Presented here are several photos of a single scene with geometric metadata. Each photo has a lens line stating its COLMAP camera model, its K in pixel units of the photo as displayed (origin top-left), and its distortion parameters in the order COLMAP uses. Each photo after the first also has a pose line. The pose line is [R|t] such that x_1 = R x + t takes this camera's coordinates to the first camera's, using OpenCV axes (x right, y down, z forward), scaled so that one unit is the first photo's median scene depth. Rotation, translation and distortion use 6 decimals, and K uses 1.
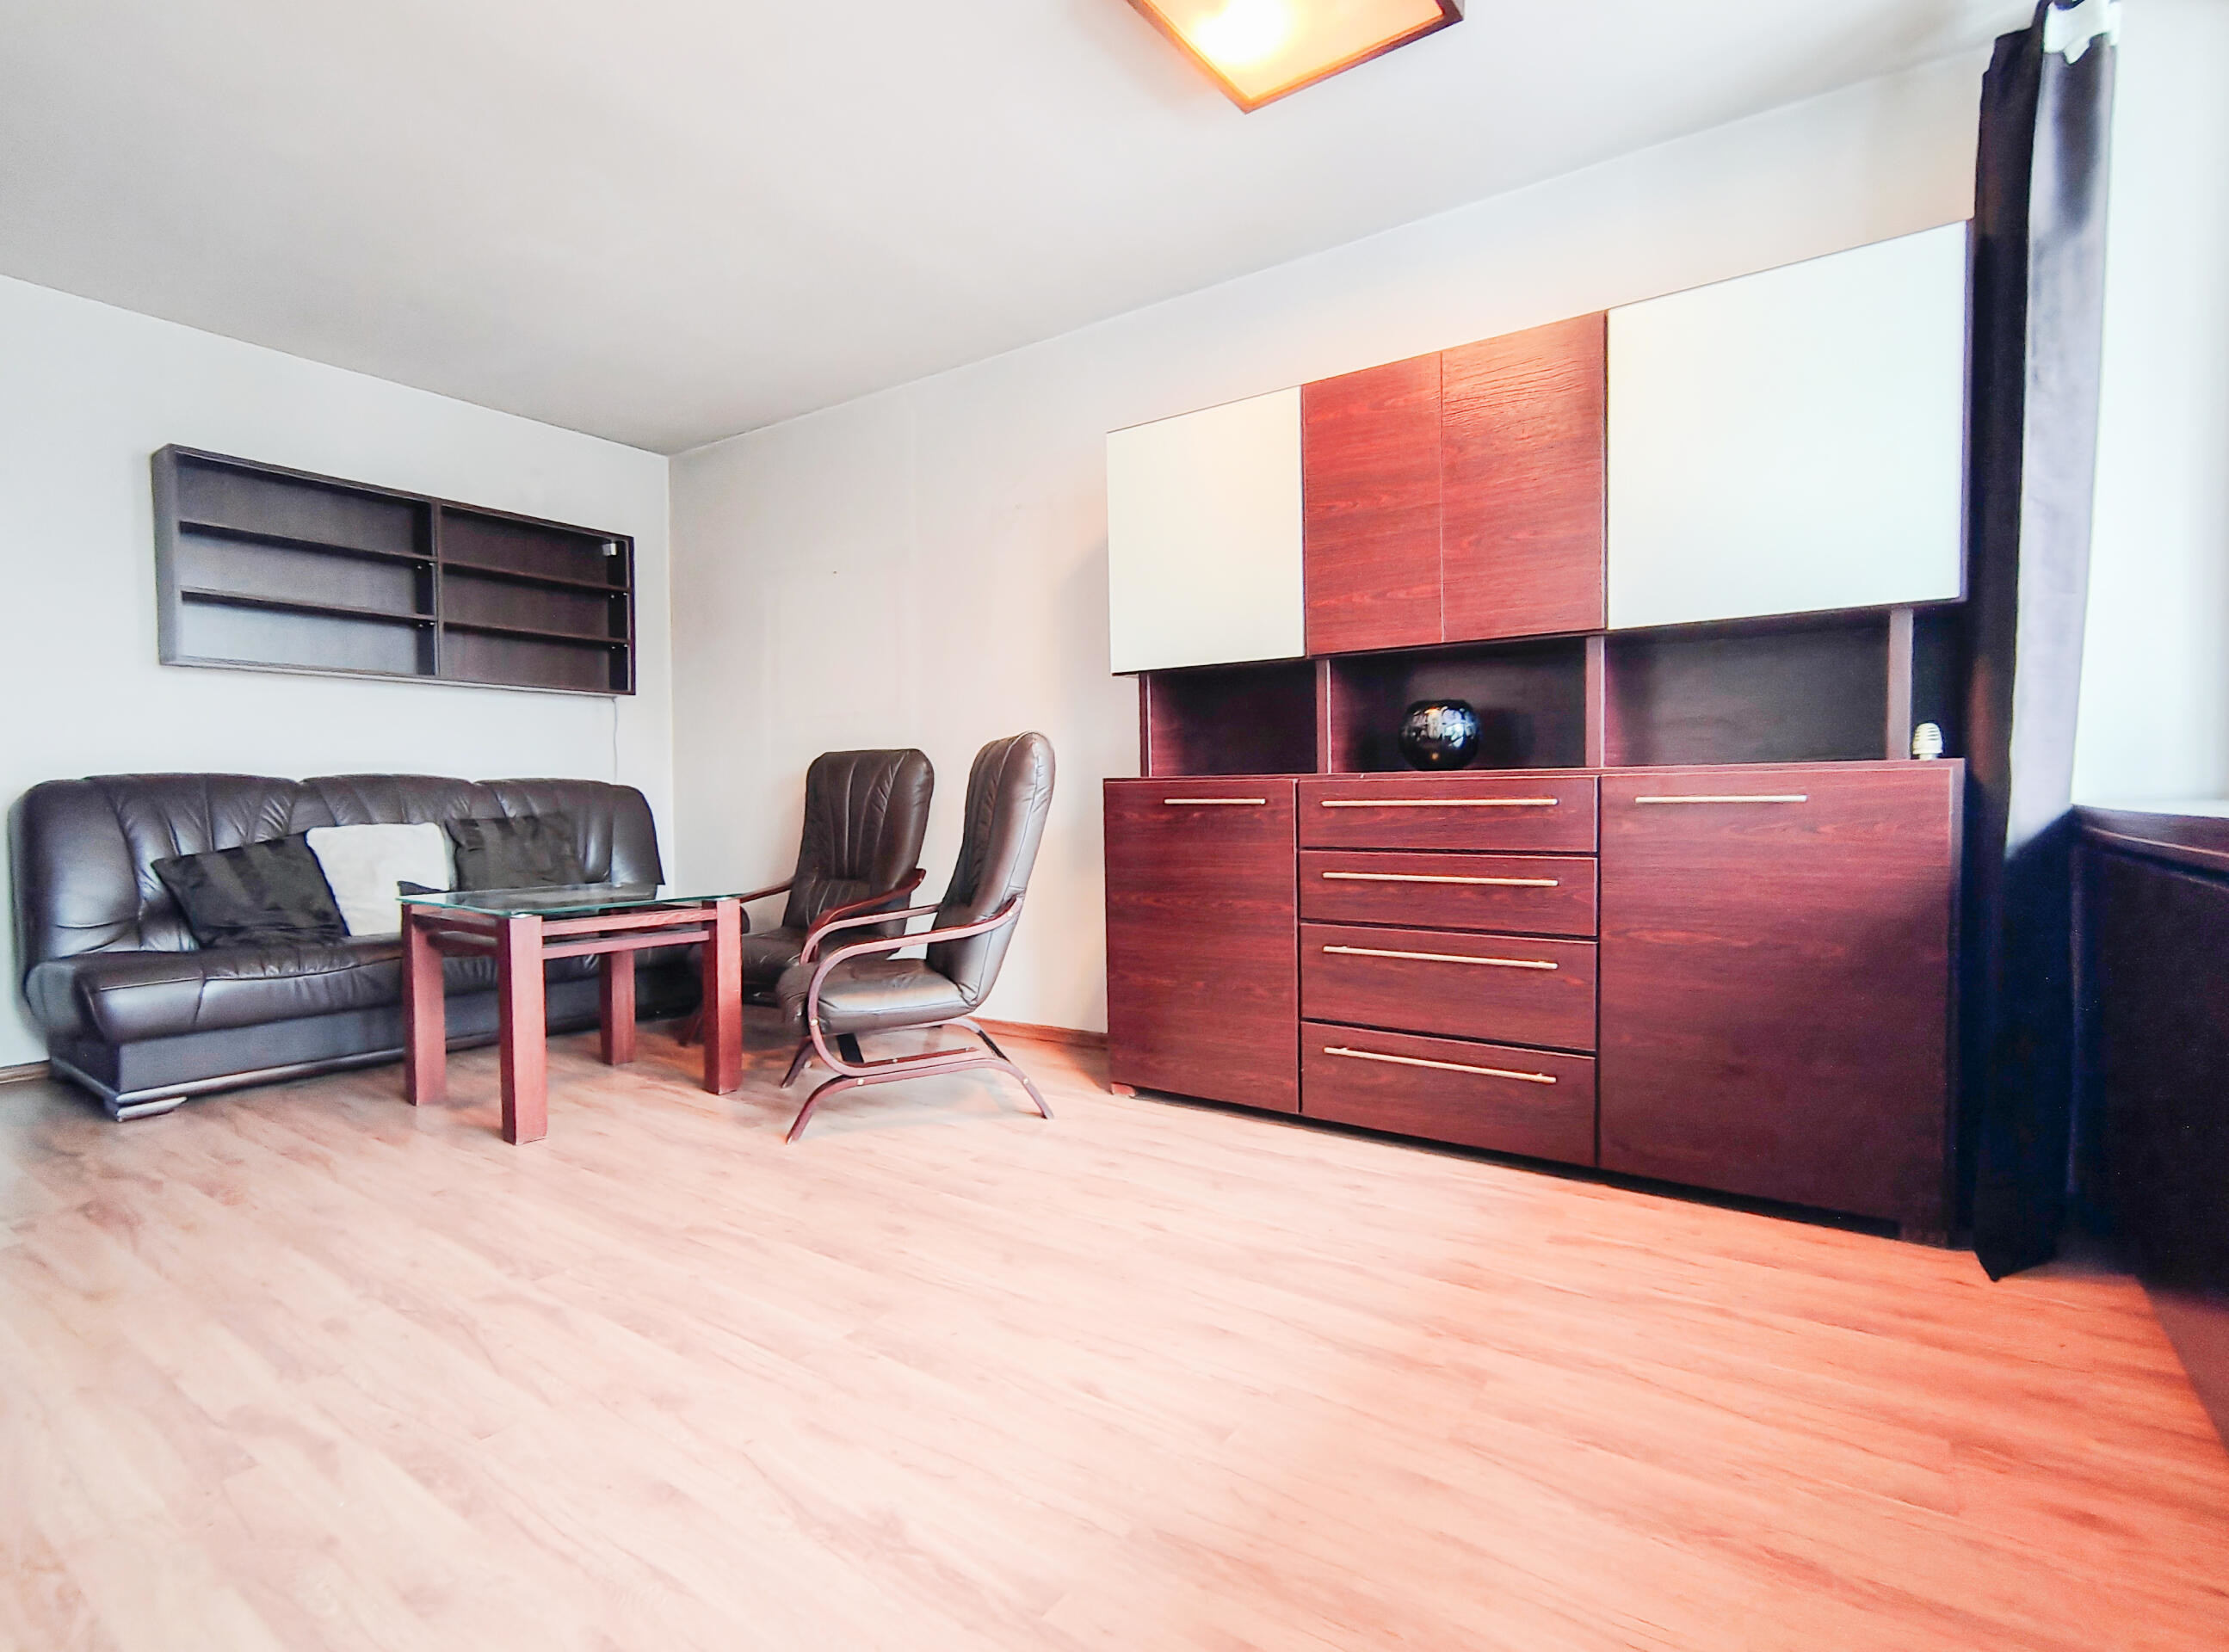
lens RADIAL K [[1091.9, 0, 1114.5], [0, 1091.9, 826.0], [0, 0, 1]] dist [0.002033, 0.000598]
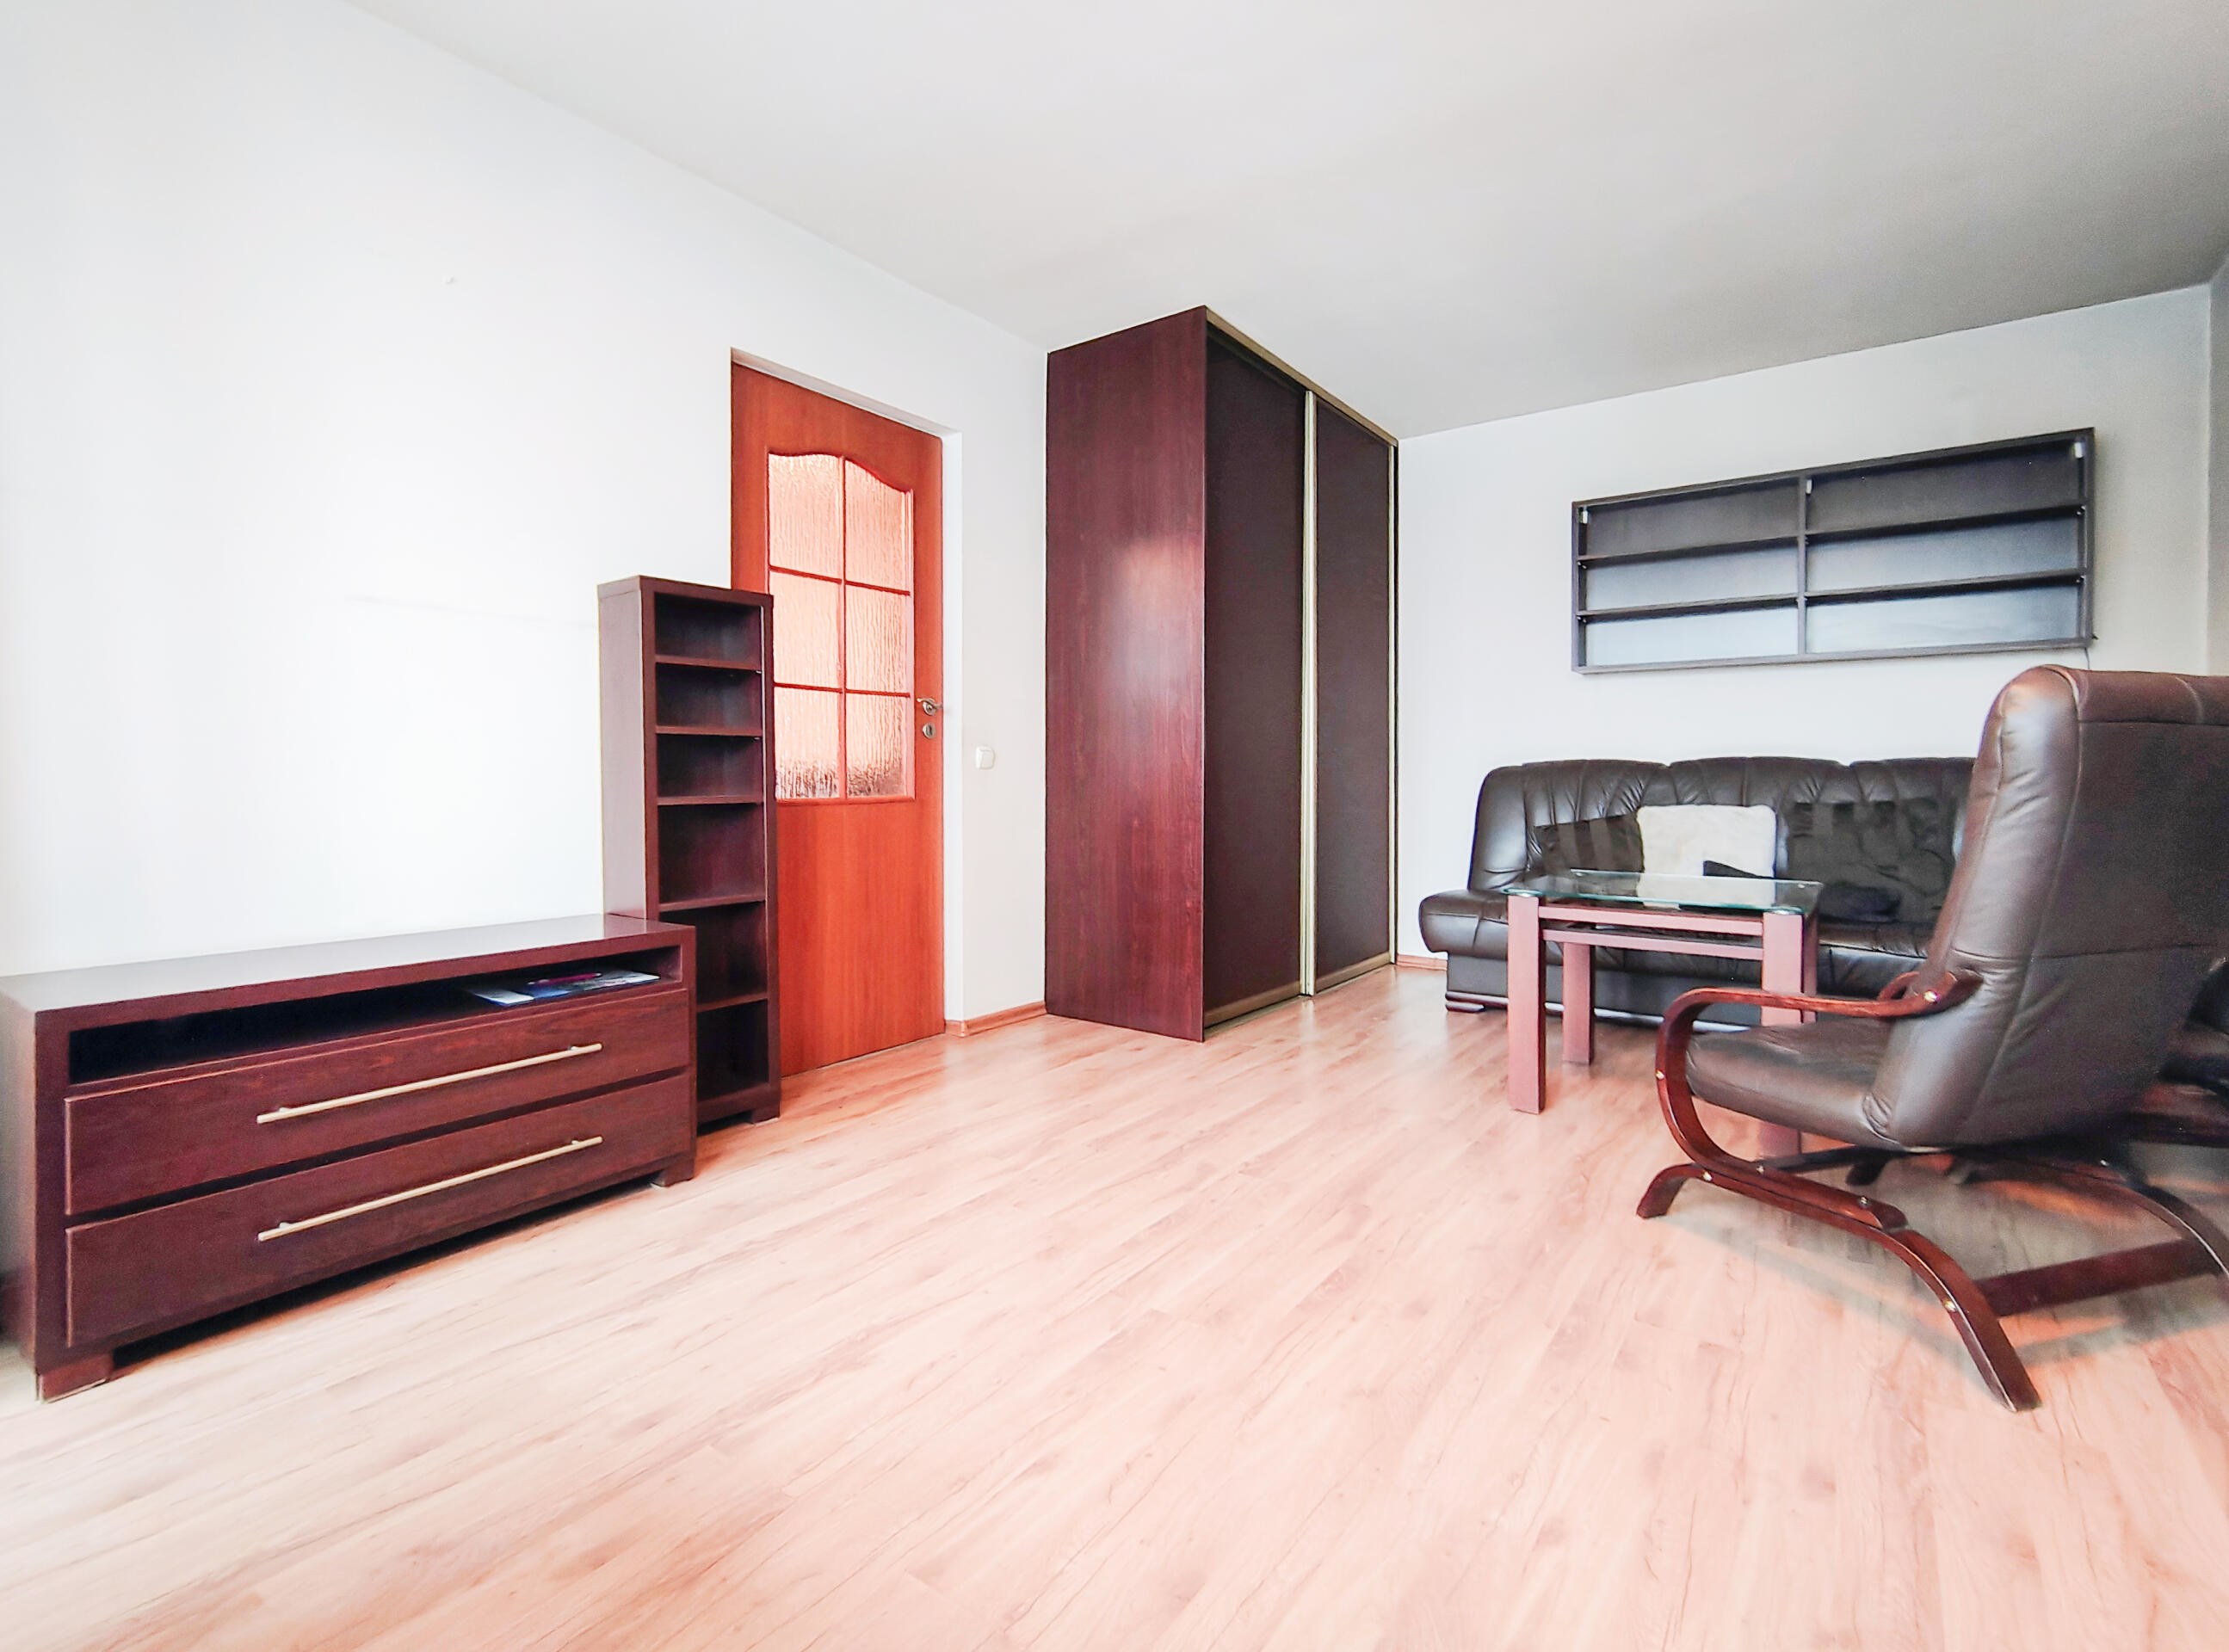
lens RADIAL K [[1061.7, 0, 1119.0], [0, 1061.7, 791.4], [0, 0, 1]] dist [-0.004132, -0.000457]
pose [[-0.002846, 0.018480, -0.999825, 0.514607], [-0.028612, 0.999418, 0.018554, -0.026568], [0.999587, 0.028660, -0.002316, 0.661655]]
